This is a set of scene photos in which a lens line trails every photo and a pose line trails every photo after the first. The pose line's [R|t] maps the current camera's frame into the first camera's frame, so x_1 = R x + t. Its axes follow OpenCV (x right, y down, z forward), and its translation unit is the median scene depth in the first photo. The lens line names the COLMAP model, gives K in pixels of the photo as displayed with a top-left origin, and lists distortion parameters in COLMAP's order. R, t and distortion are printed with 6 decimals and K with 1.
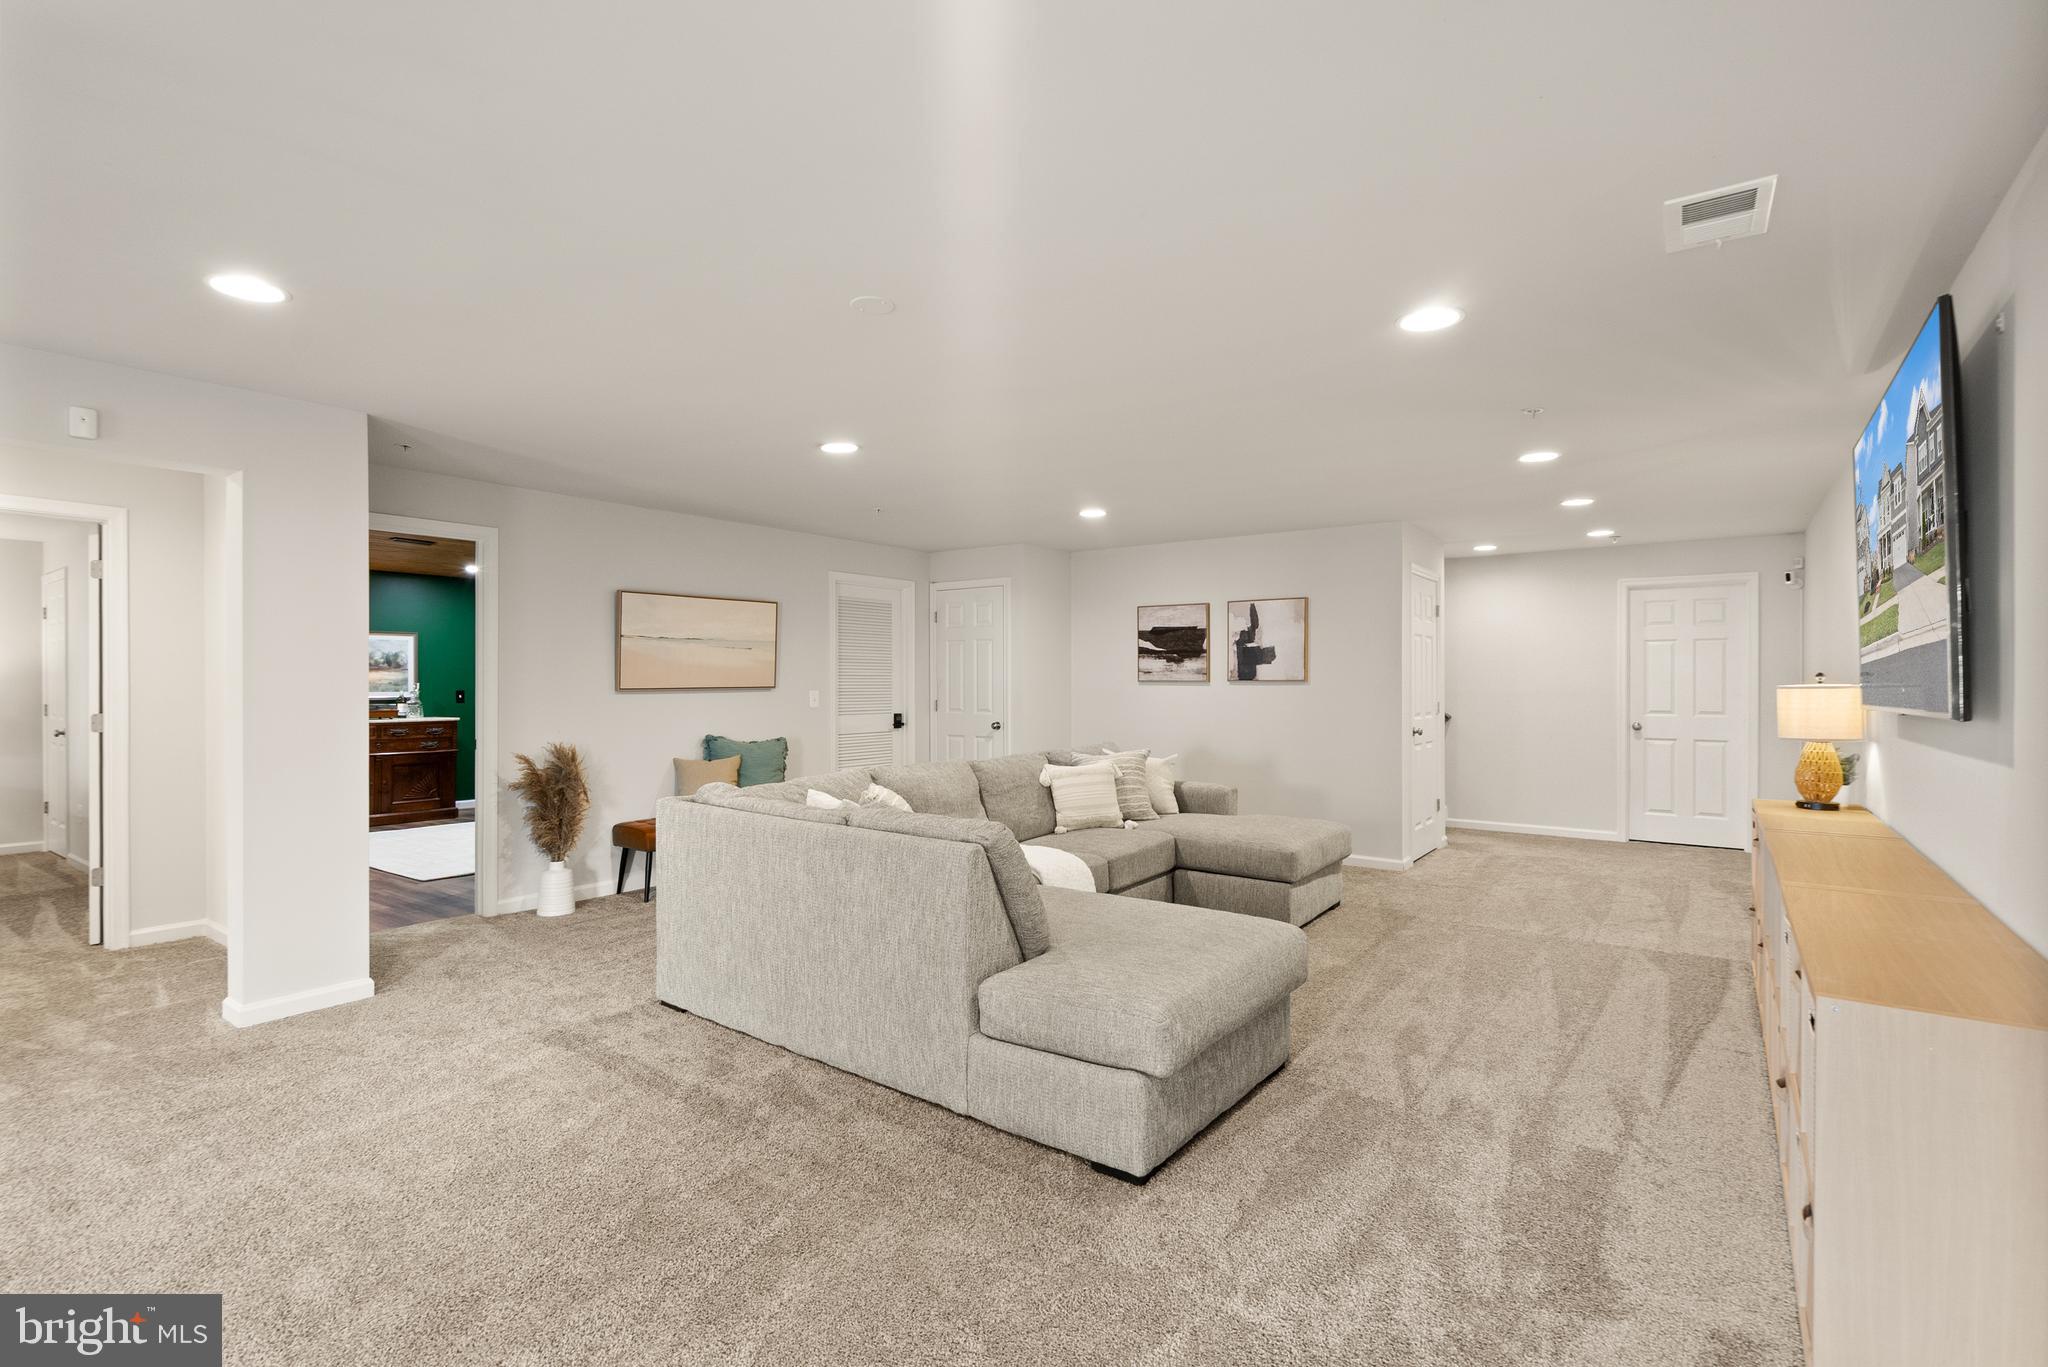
lens RADIAL K [[948.2, 0, 1024.0], [0, 948.2, 683.5], [0, 0, 1]] dist [-0.014253, 0.000447]
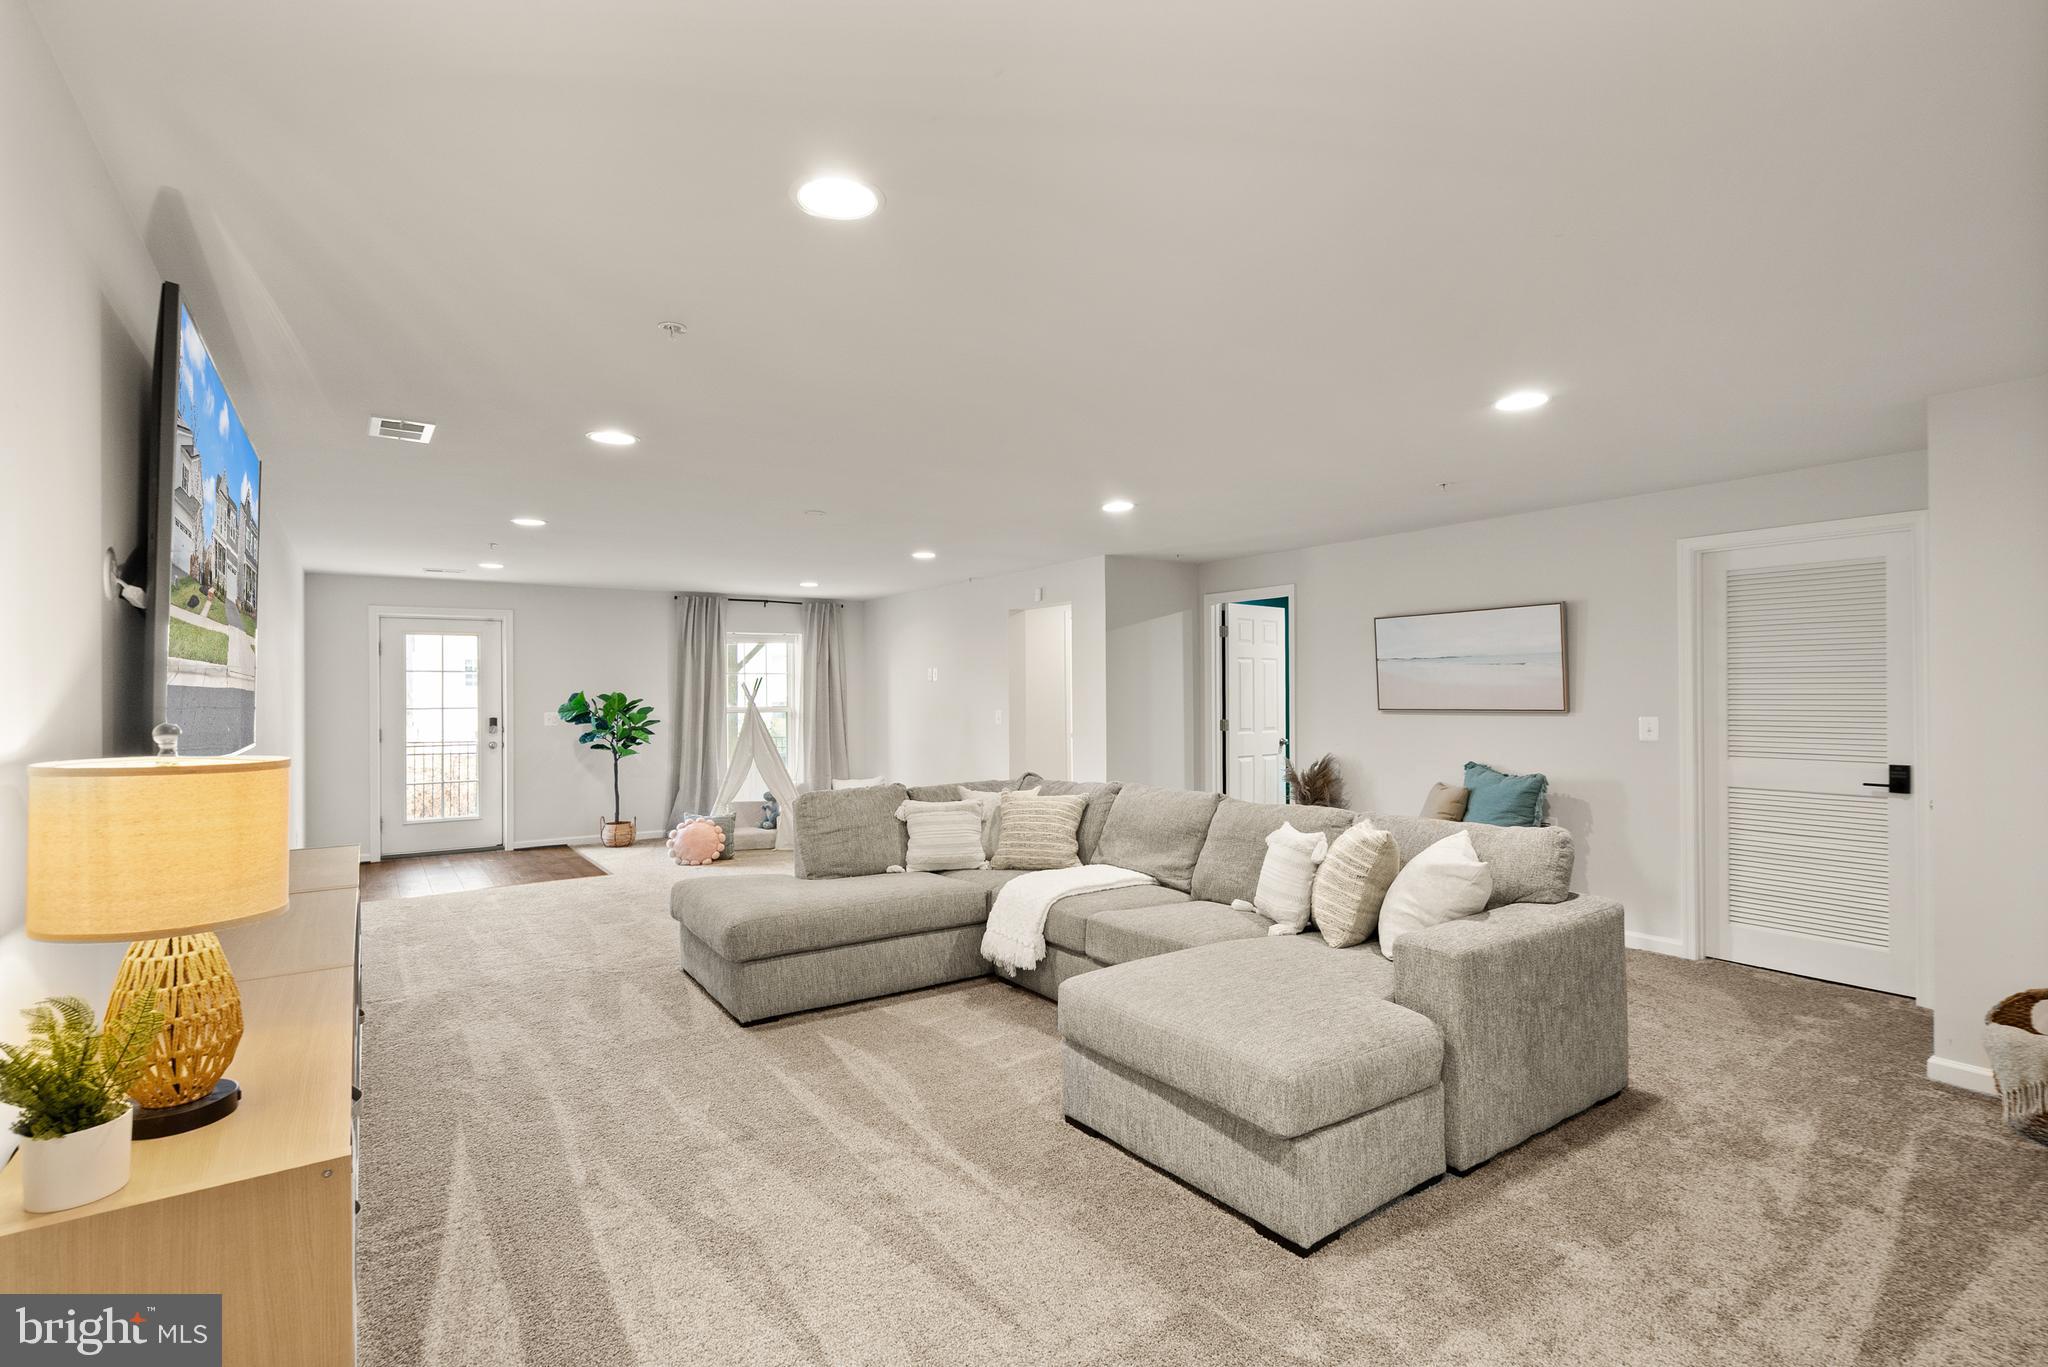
lens RADIAL K [[948.2, 0, 1024.0], [0, 948.2, 683.5], [0, 0, 1]] dist [-0.014253, 0.000447]
pose [[-0.363056, -0.013995, -0.931662, 0.685407], [-0.000324, 0.999889, -0.014894, -0.007851], [0.931767, -0.005106, -0.363020, 0.984169]]
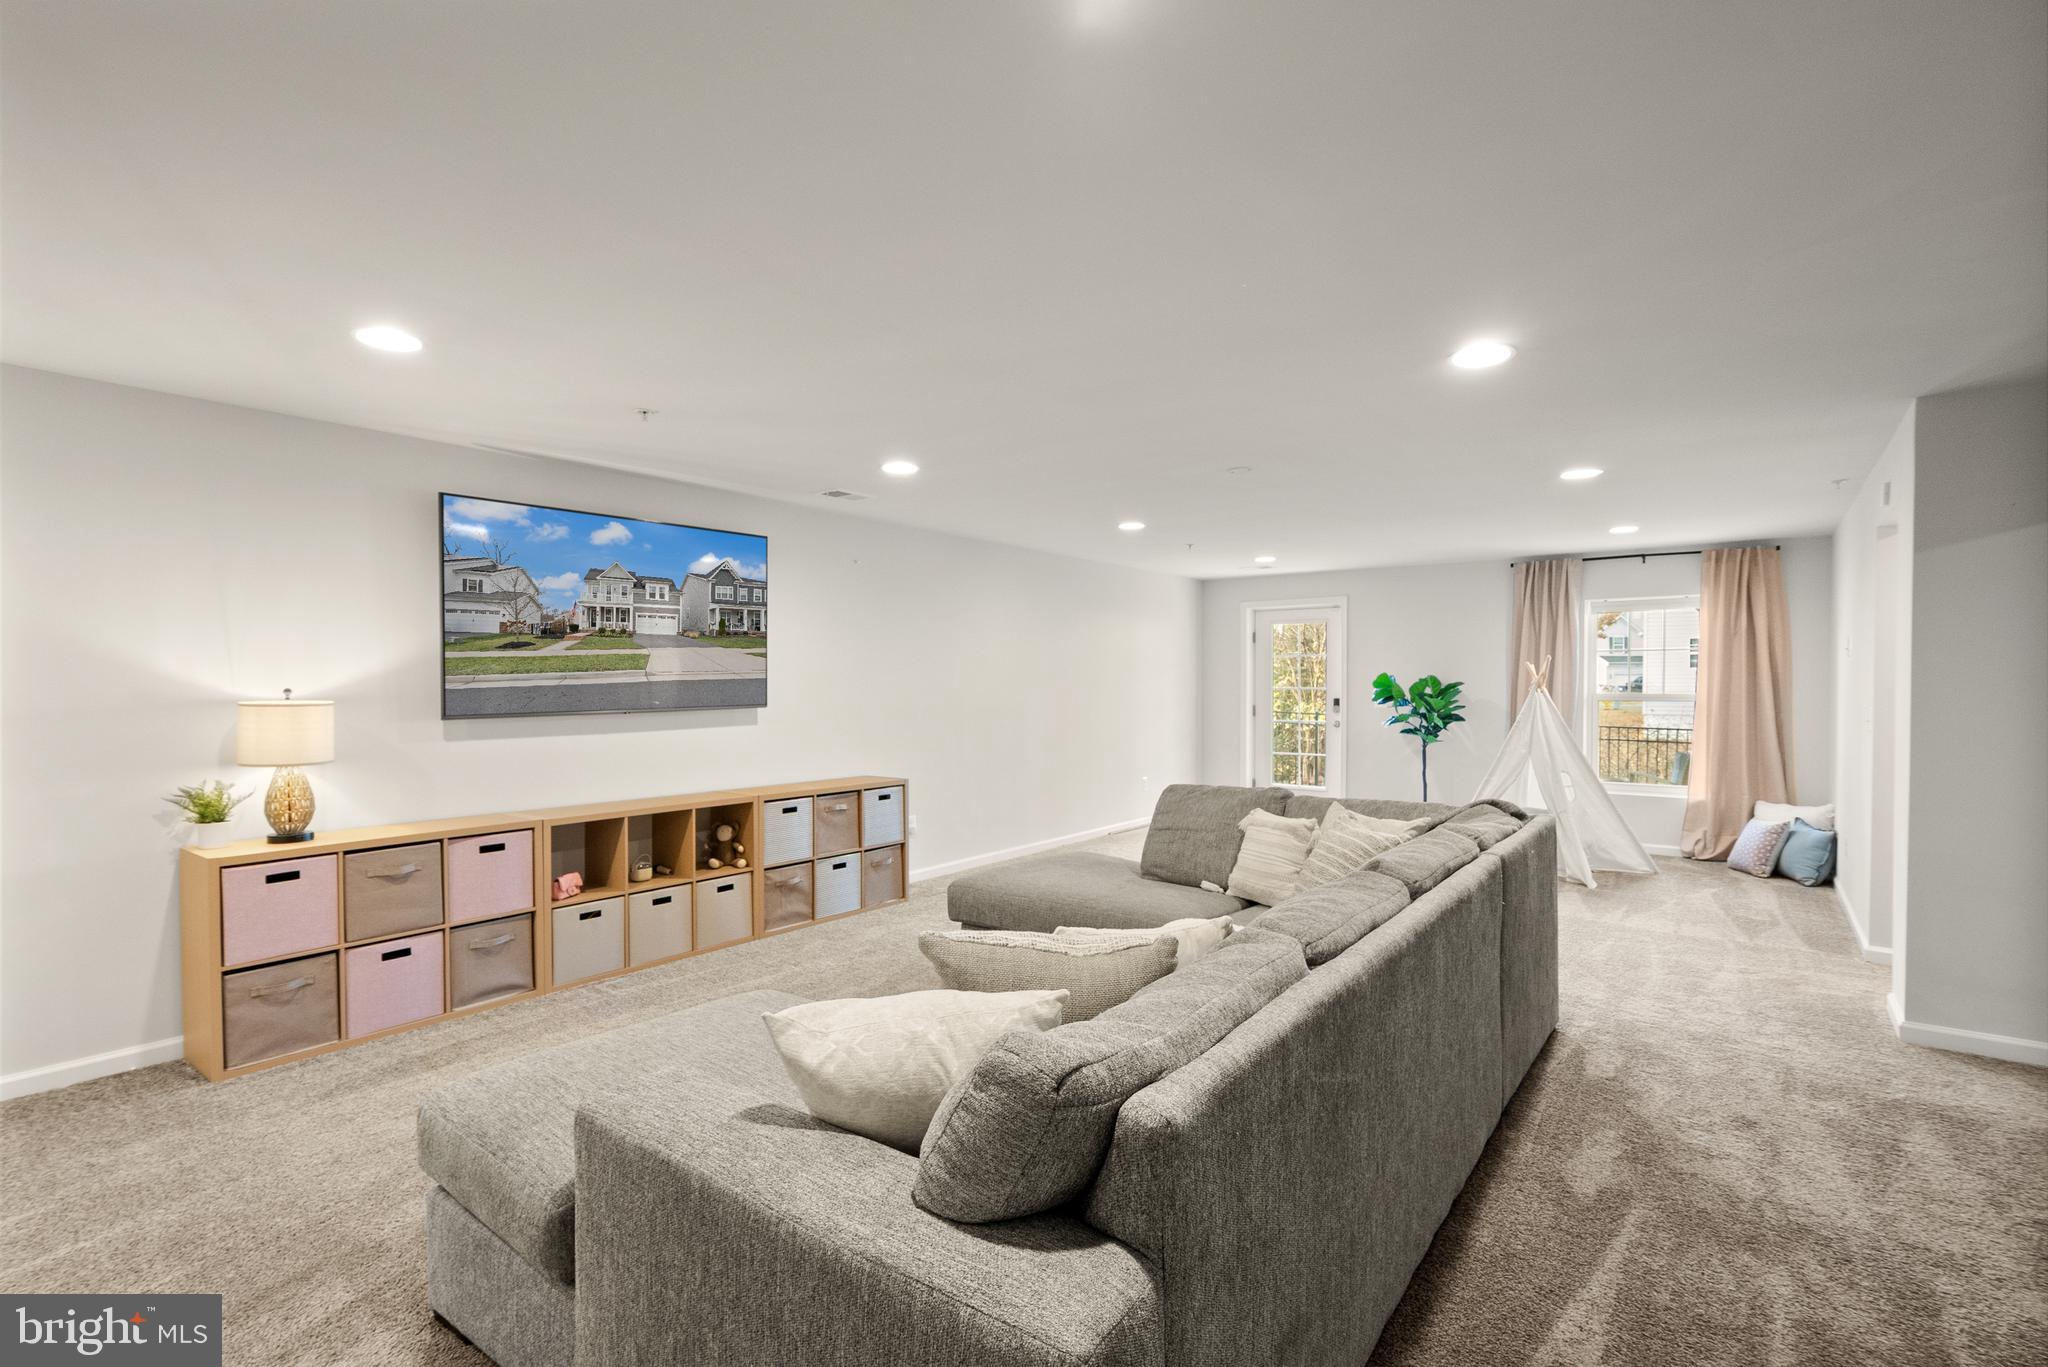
lens RADIAL K [[940.5, 0, 1024.0], [0, 940.5, 683.5], [0, 0, 1]] dist [0.001519, 0.000199]
pose [[-0.999186, -0.009937, 0.039103, 0.080606], [-0.009626, 0.999921, 0.008124, -0.008019], [-0.039180, 0.007741, -0.999202, 1.258768]]
